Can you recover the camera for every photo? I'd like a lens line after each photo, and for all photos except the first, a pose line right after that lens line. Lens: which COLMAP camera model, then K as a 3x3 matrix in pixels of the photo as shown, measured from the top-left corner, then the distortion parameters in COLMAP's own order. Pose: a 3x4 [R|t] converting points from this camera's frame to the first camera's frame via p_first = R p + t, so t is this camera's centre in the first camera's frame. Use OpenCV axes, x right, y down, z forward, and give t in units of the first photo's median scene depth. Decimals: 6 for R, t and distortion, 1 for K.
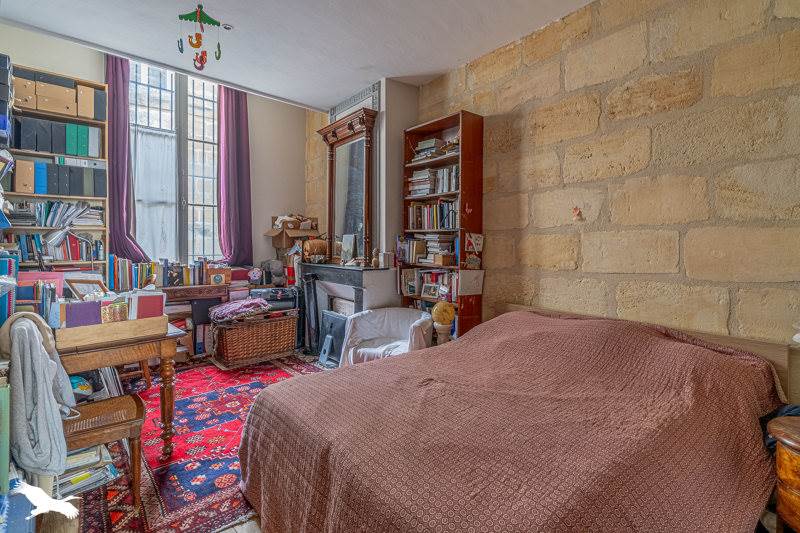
lens RADIAL K [[392.2, 0, 400.6], [0, 392.2, 245.8], [0, 0, 1]] dist [-0.001178, -0.000253]
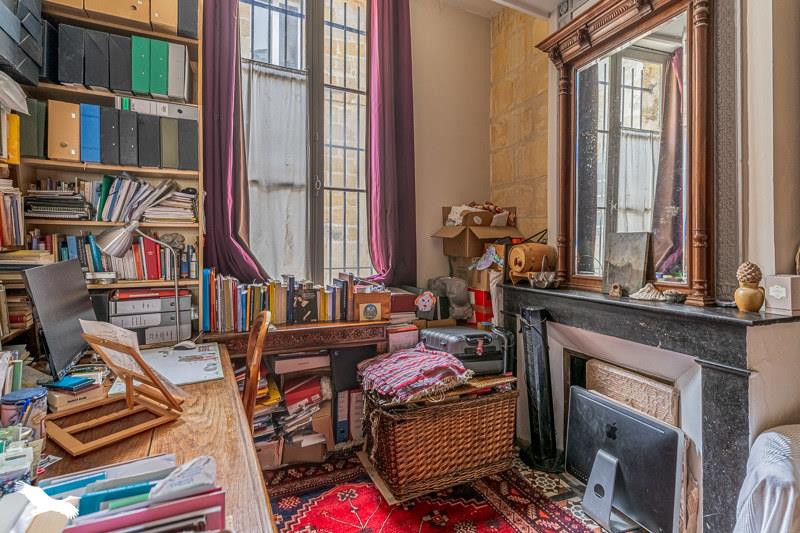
lens RADIAL K [[392.2, 0, 400.6], [0, 392.2, 245.8], [0, 0, 1]] dist [-0.001178, -0.000253]
pose [[0.959865, -0.001581, -0.280457, -0.267234], [-0.001675, 0.999934, -0.011368, -0.006184], [0.280456, 0.011382, 0.959799, 0.466363]]
